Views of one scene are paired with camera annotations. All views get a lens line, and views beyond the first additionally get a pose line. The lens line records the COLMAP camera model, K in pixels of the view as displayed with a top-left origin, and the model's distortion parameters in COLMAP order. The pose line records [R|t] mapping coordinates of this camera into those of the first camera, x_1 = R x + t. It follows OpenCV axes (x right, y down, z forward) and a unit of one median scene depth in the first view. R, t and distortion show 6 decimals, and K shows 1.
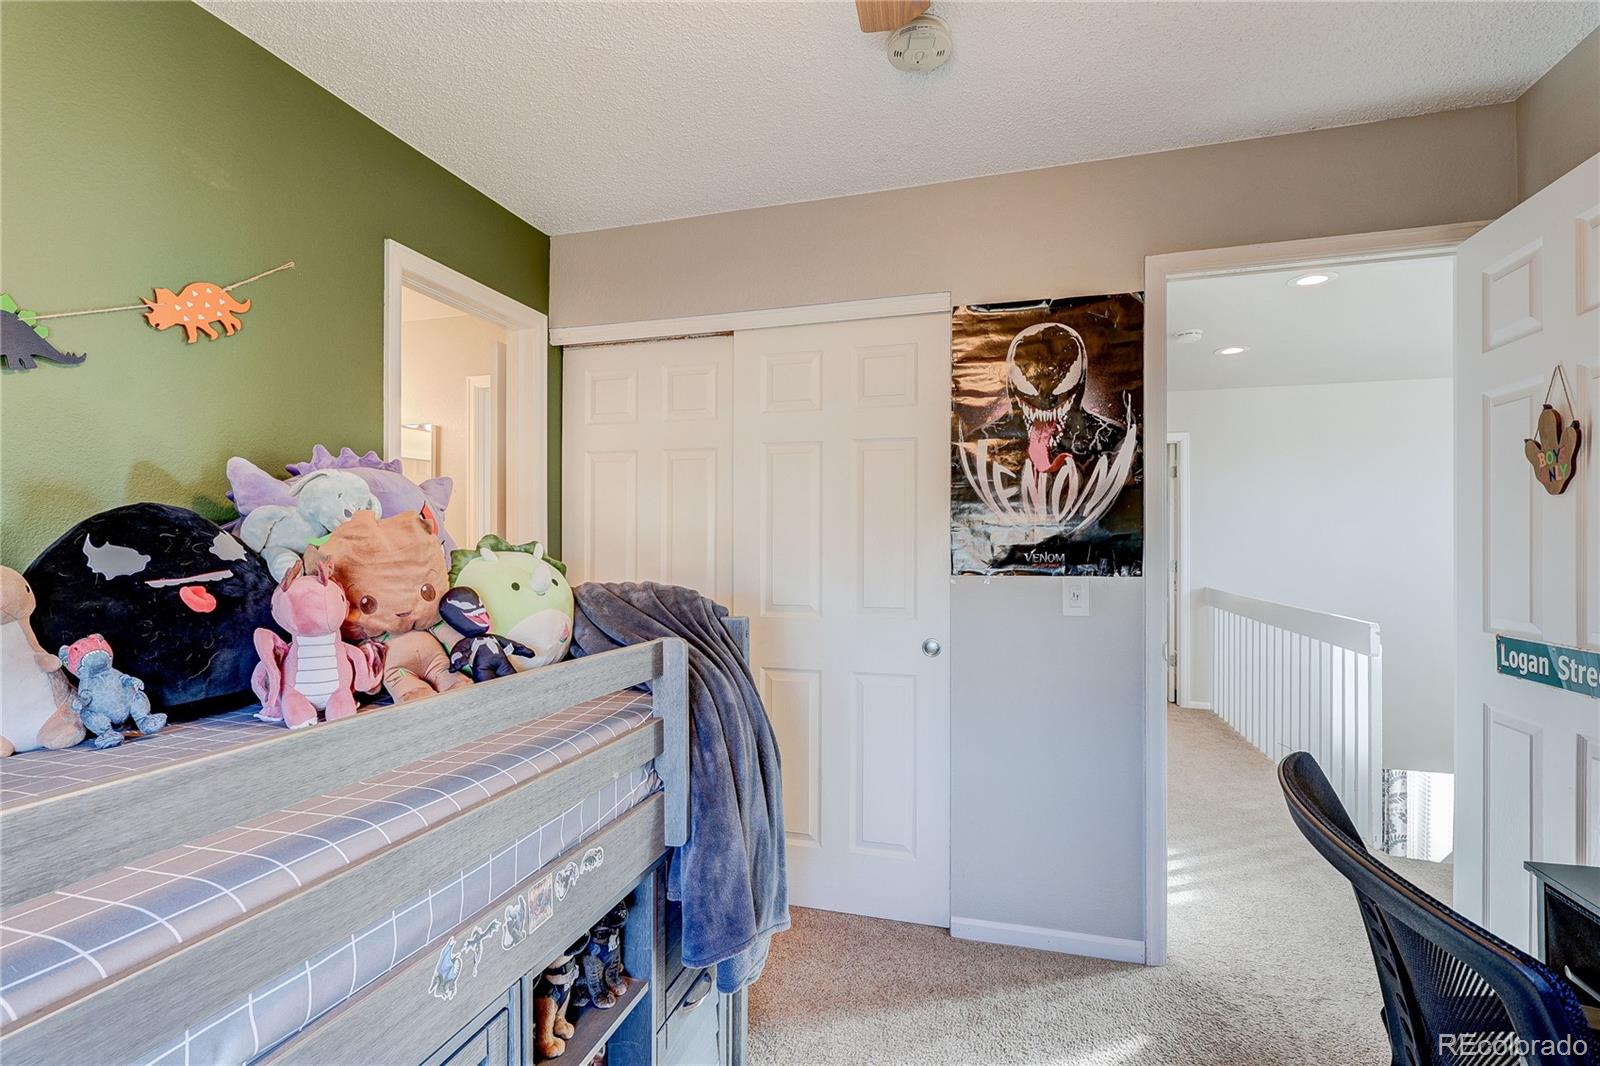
lens RADIAL K [[737.7, 0, 799.6], [0, 737.7, 539.1], [0, 0, 1]] dist [-0.008850, 0.002425]
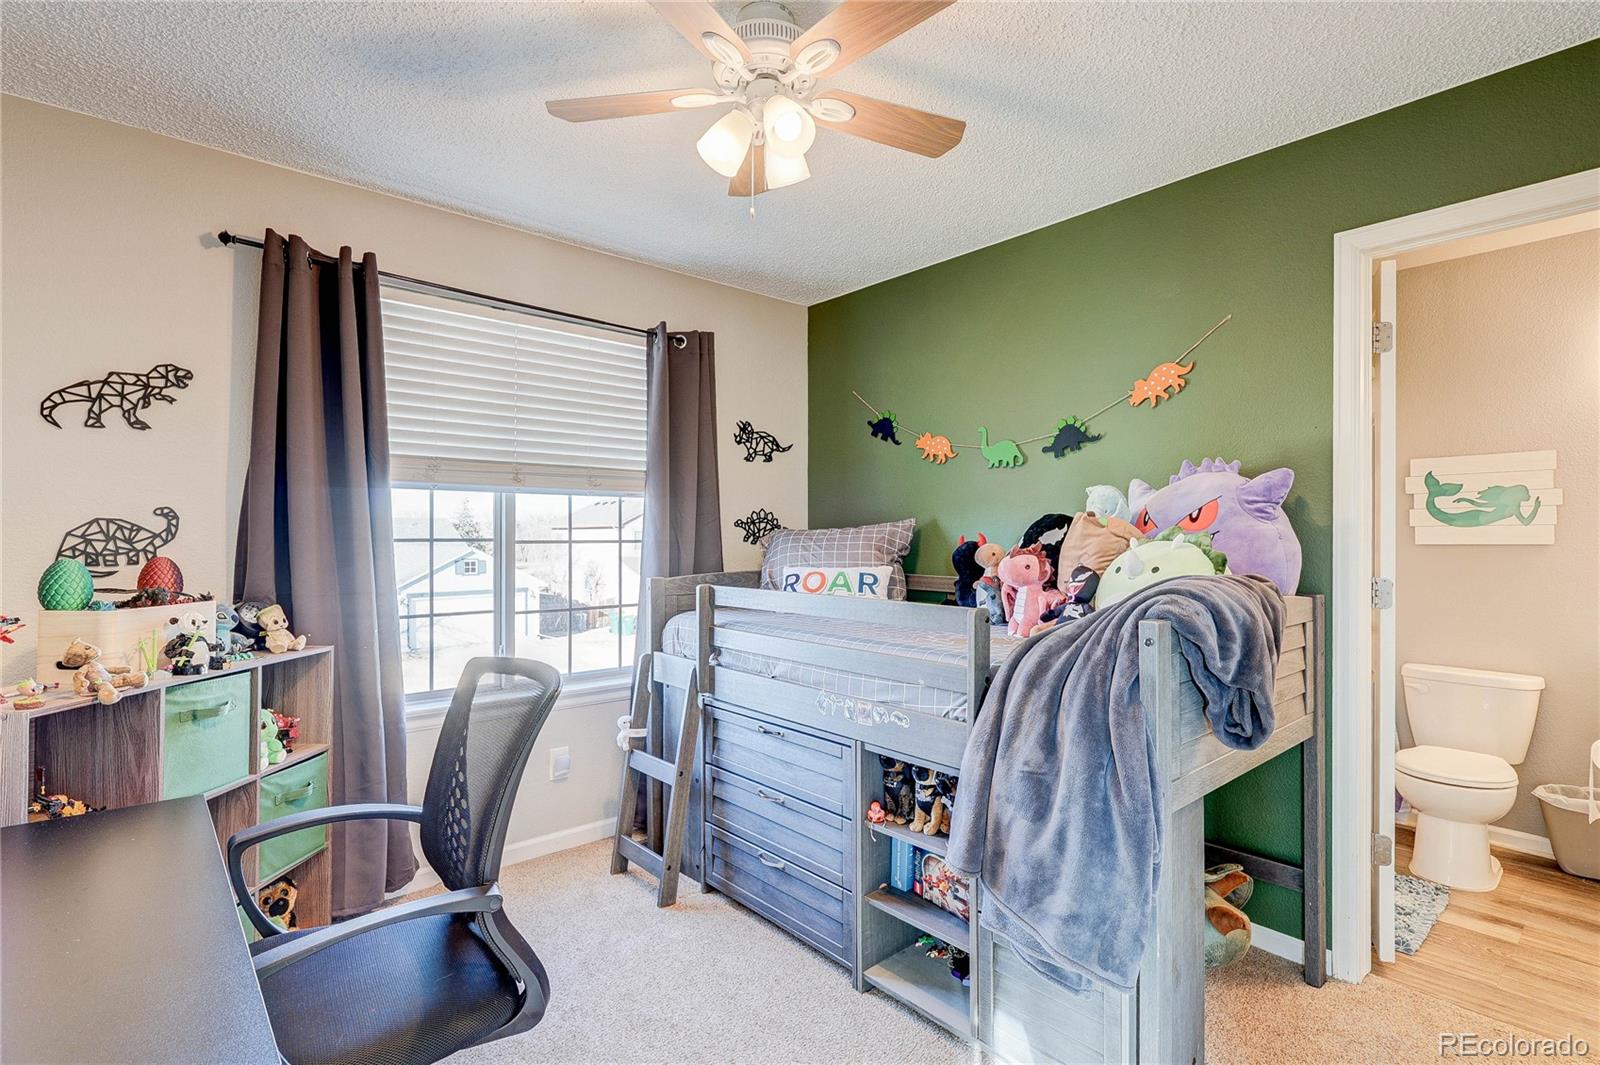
lens RADIAL K [[737.7, 0, 798.7], [0, 737.7, 534.4], [0, 0, 1]] dist [-0.008850, 0.002425]
pose [[-0.529450, -0.004970, -0.848326, 1.070565], [0.003666, 0.999960, -0.008146, 0.015825], [0.848333, -0.007423, -0.529411, 1.410900]]
